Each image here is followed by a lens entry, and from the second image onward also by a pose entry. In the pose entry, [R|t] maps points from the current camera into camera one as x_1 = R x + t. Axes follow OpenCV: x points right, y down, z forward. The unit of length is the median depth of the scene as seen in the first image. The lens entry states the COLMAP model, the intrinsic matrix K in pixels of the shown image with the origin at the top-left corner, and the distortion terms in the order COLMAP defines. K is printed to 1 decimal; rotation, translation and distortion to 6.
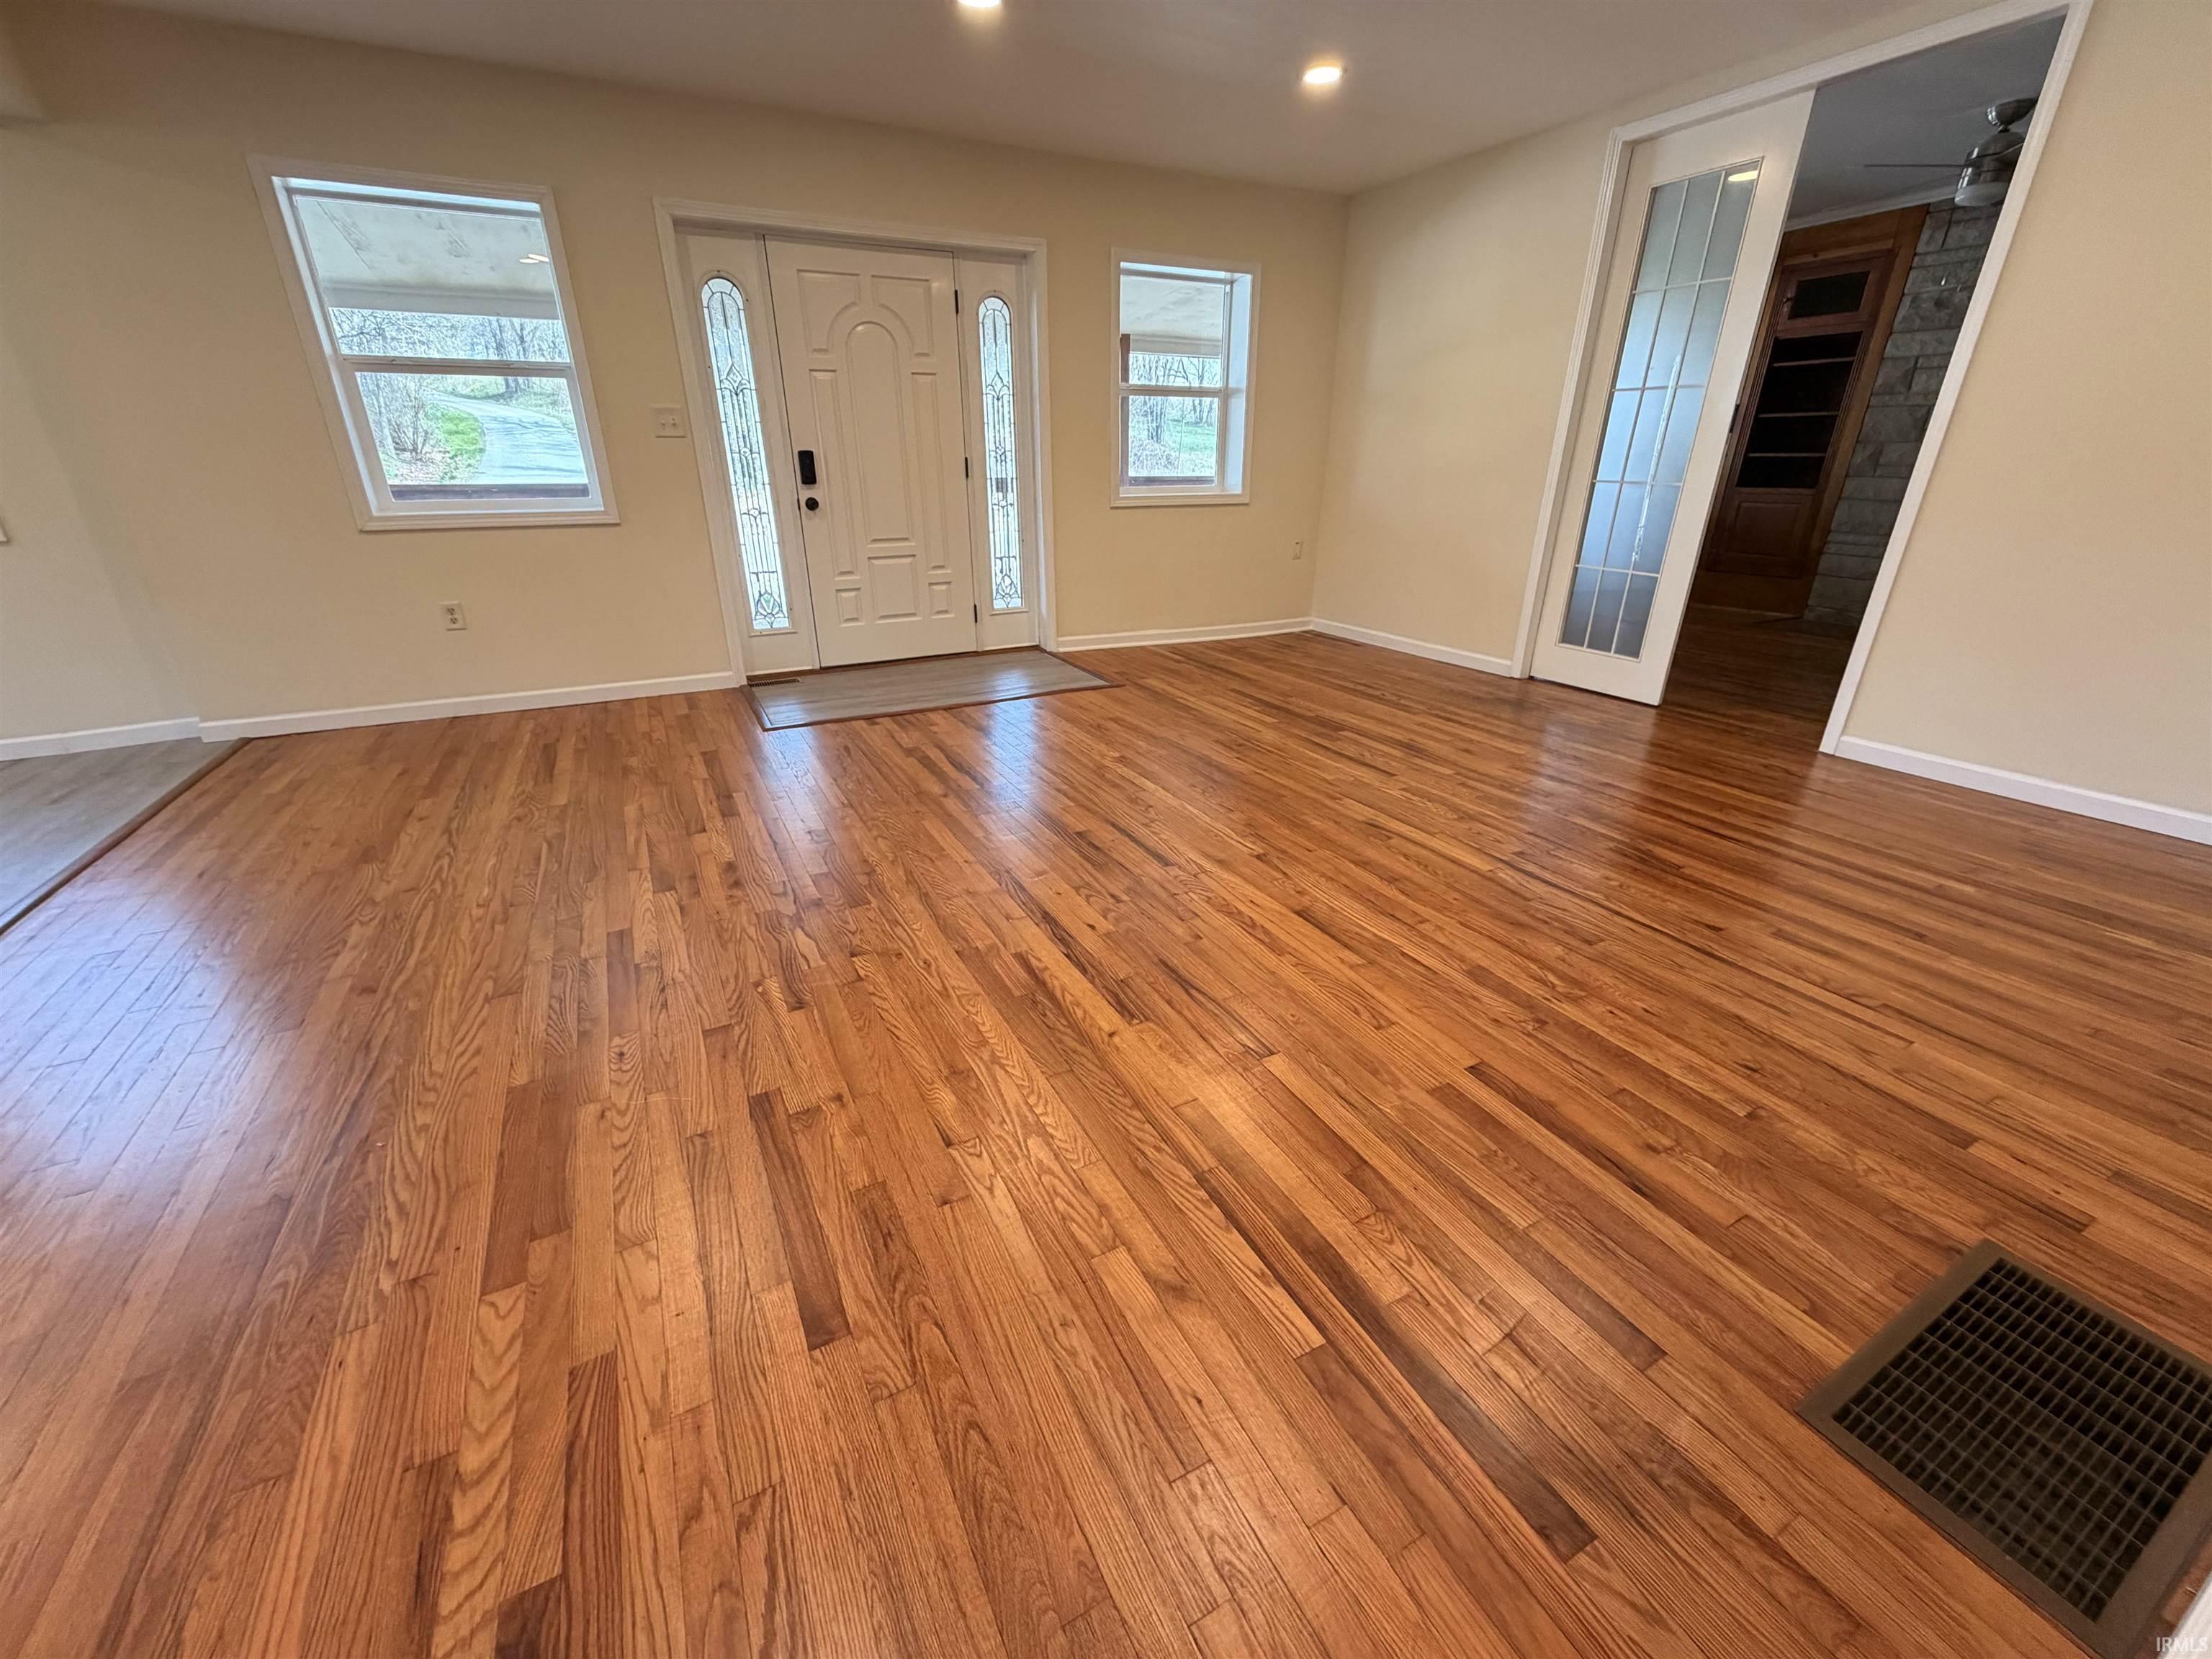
lens RADIAL K [[886.7, 0, 1095.8], [0, 886.7, 830.9], [0, 0, 1]] dist [-0.000027, 0.000398]
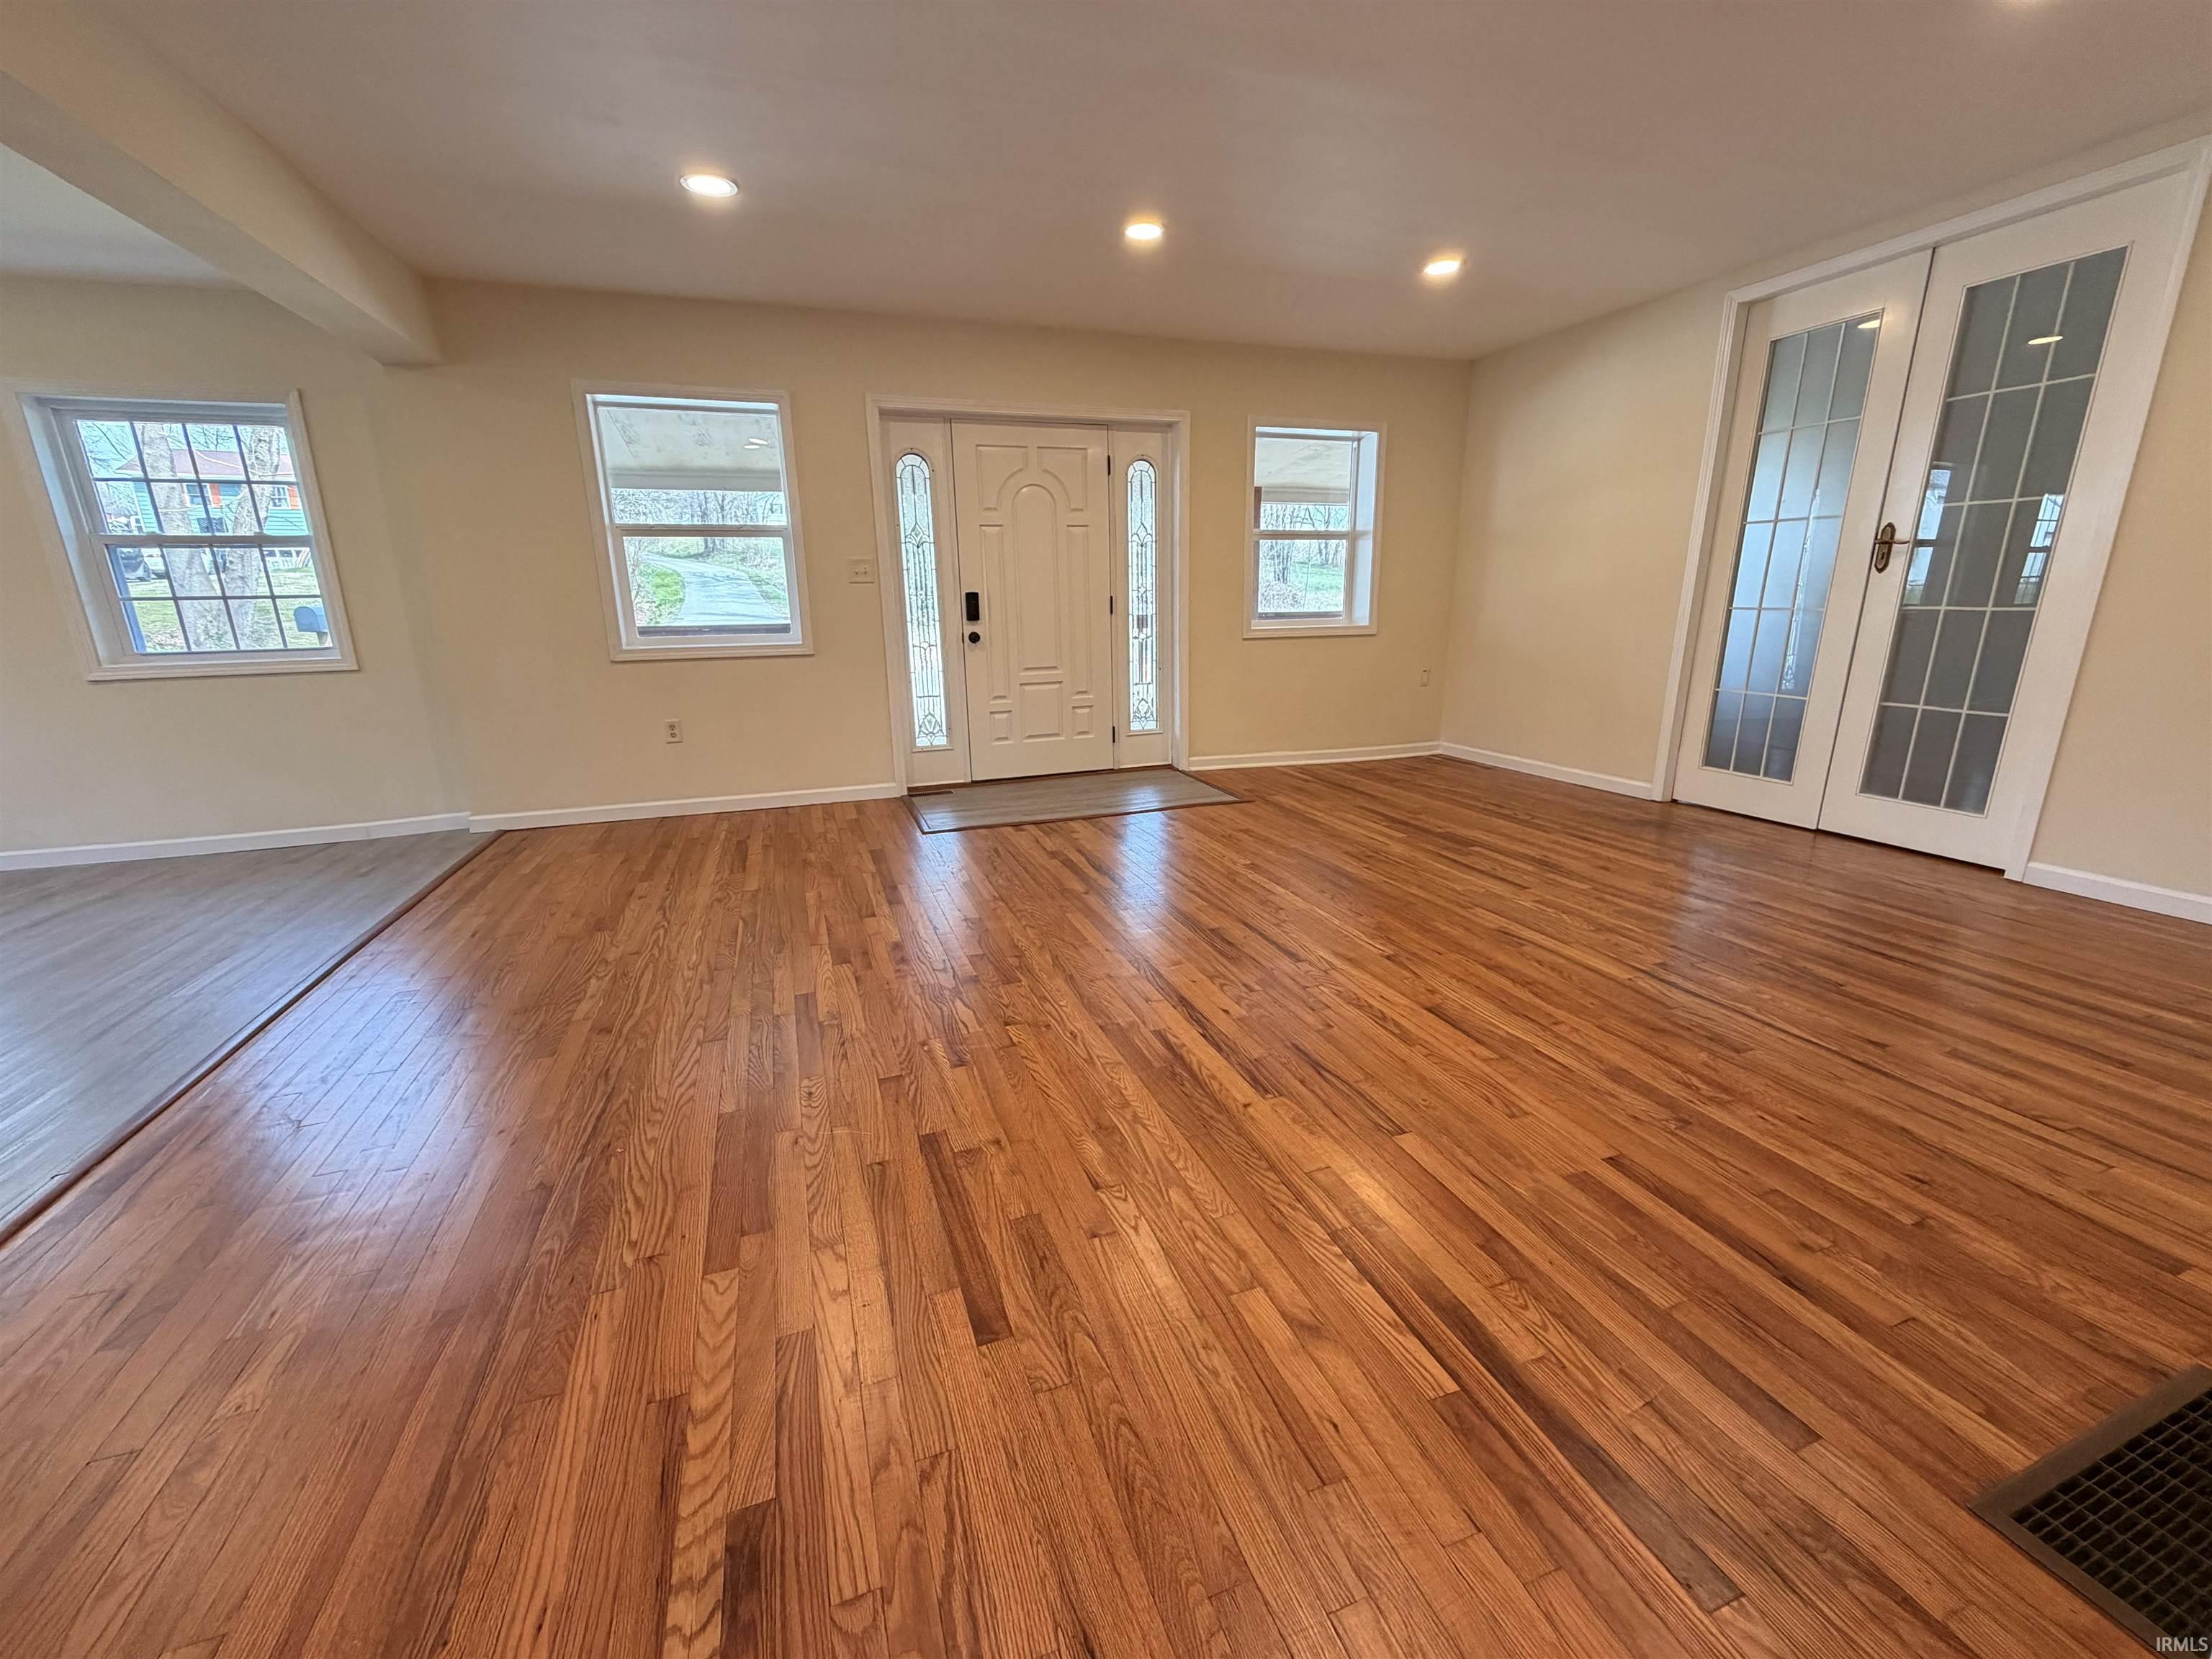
lens RADIAL K [[886.7, 0, 1094.9], [0, 886.7, 828.5], [0, 0, 1]] dist [-0.000027, 0.000398]
pose [[0.990281, 0.020606, -0.137544, -0.014674], [-0.040347, 0.988998, -0.142322, 0.039161], [0.133098, 0.146489, 0.980217, -0.073530]]
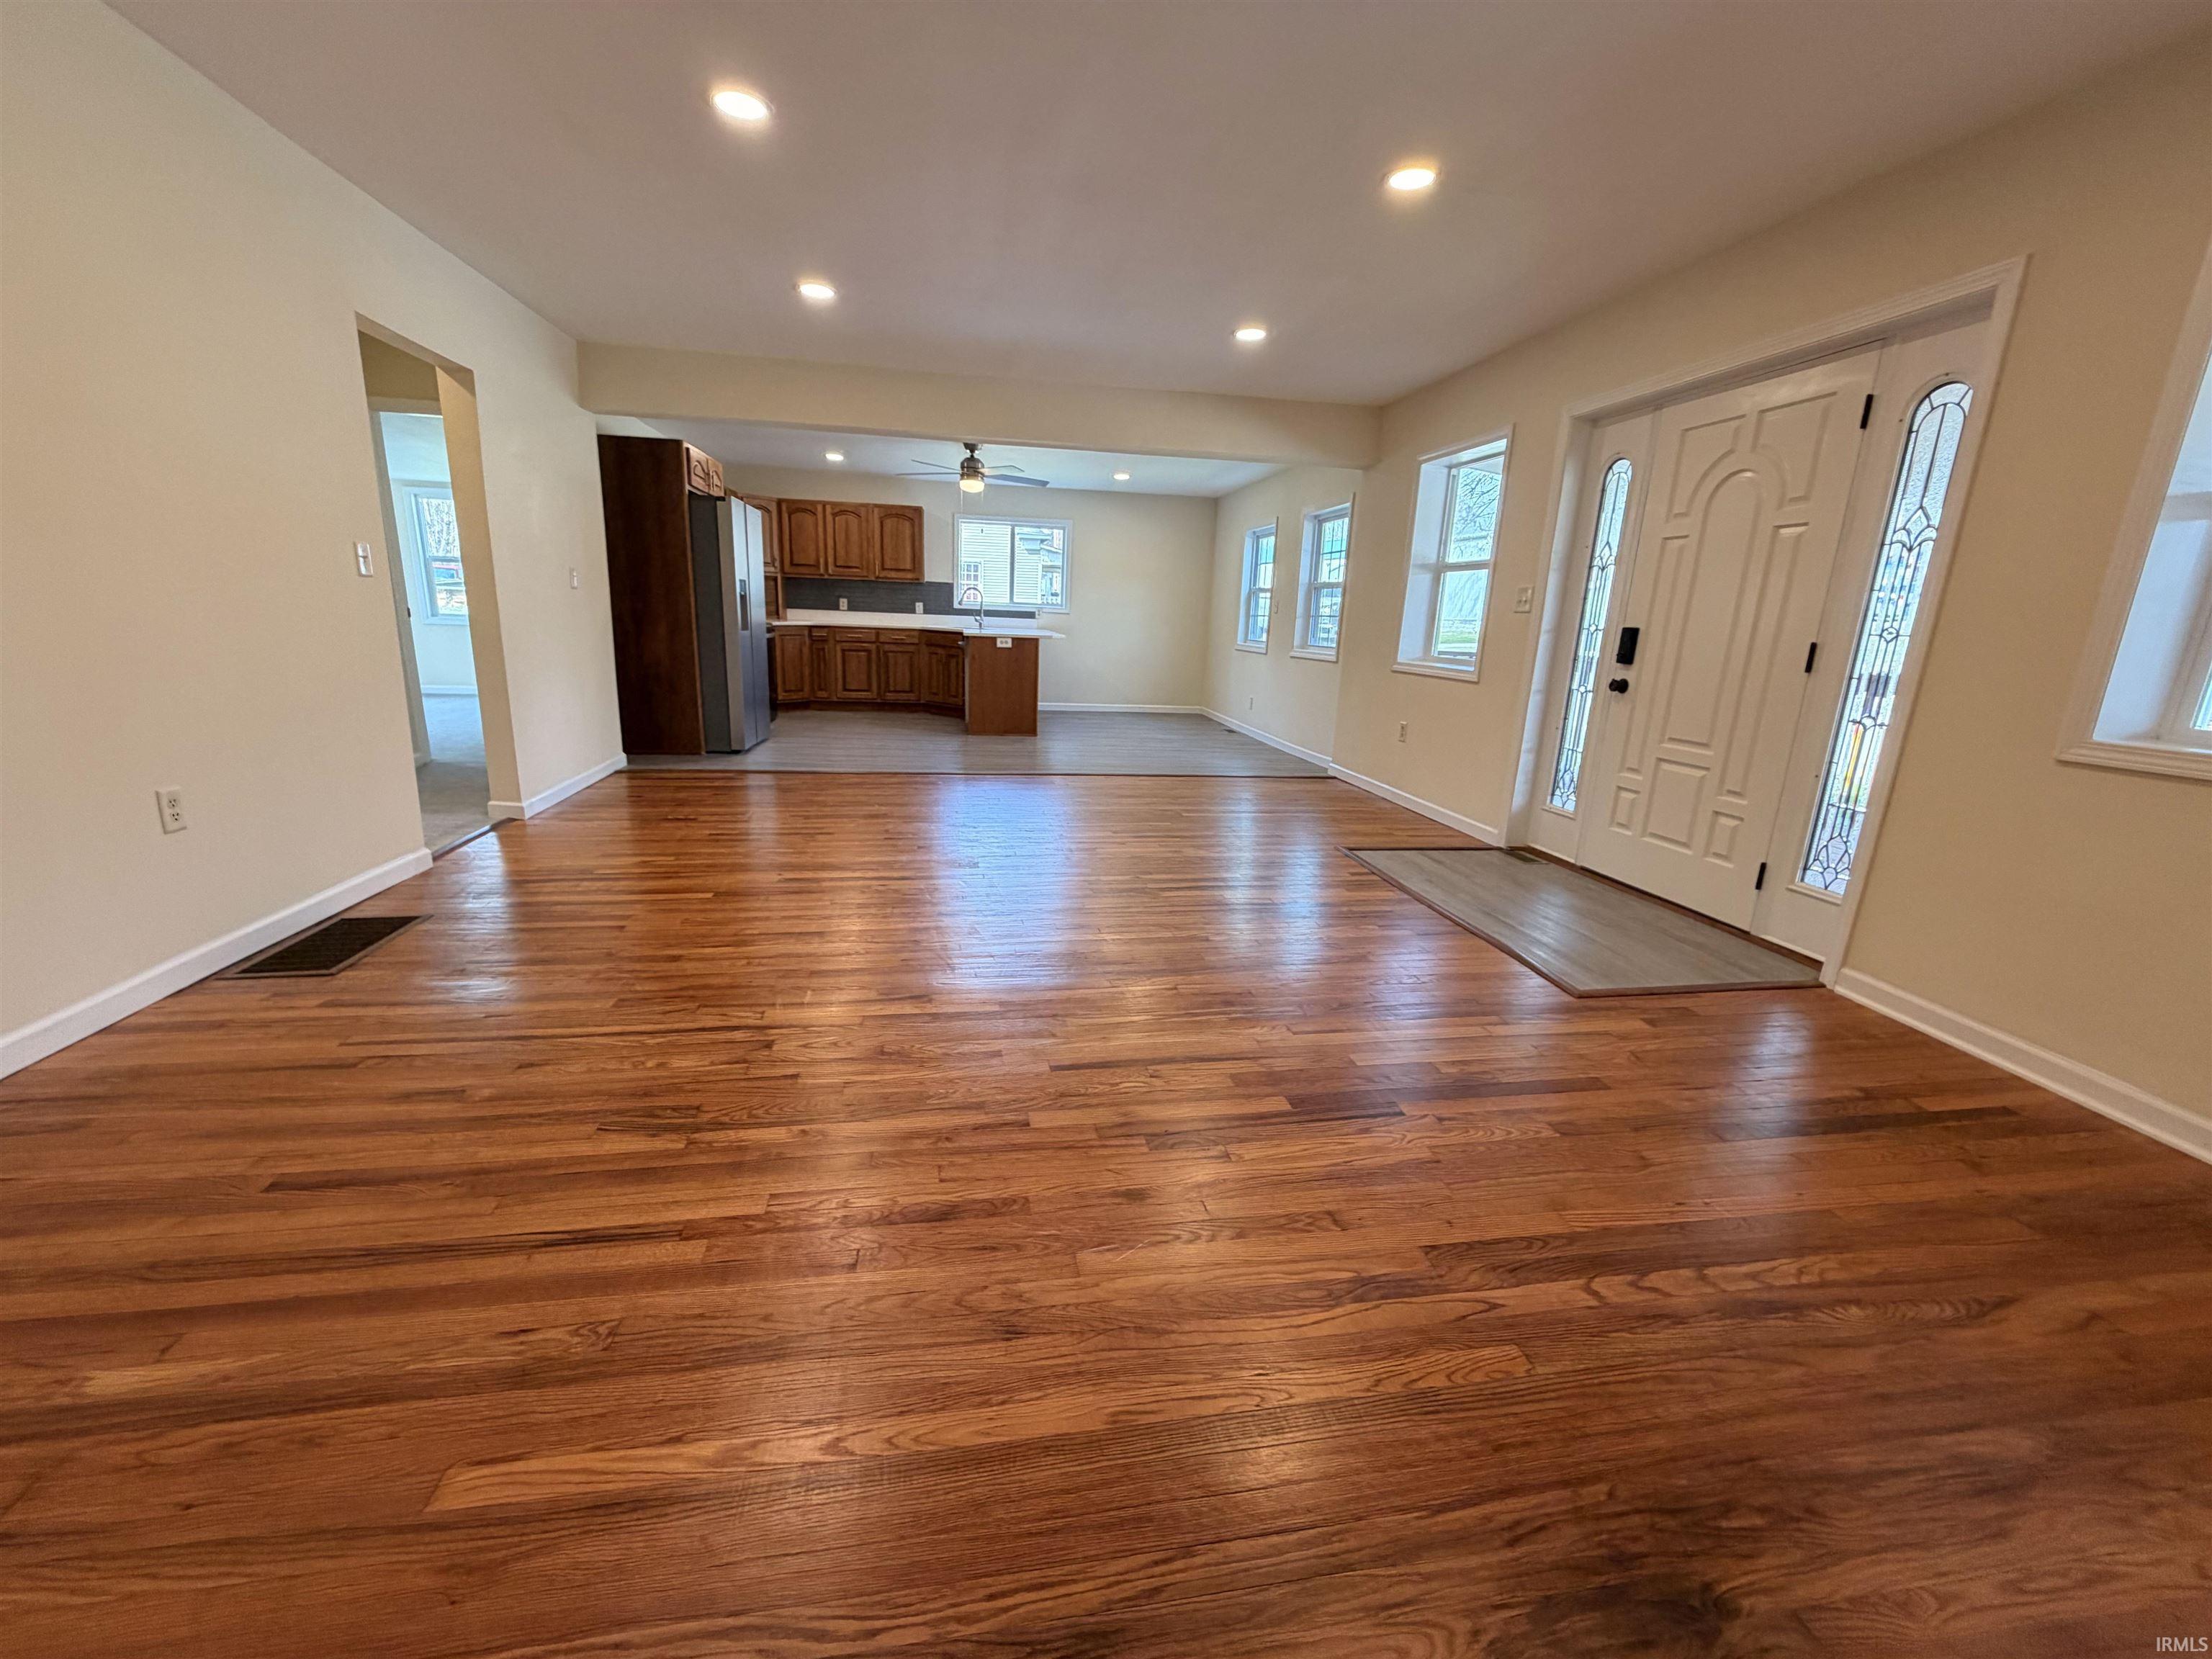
lens RADIAL K [[886.7, 0, 1103.8], [0, 886.7, 838.1], [0, 0, 1]] dist [-0.000027, 0.000398]
pose [[-0.302368, 0.223010, -0.926736, 1.056170], [-0.408096, 0.848345, 0.337296, -0.524118], [0.861412, 0.480185, -0.165503, 1.244909]]
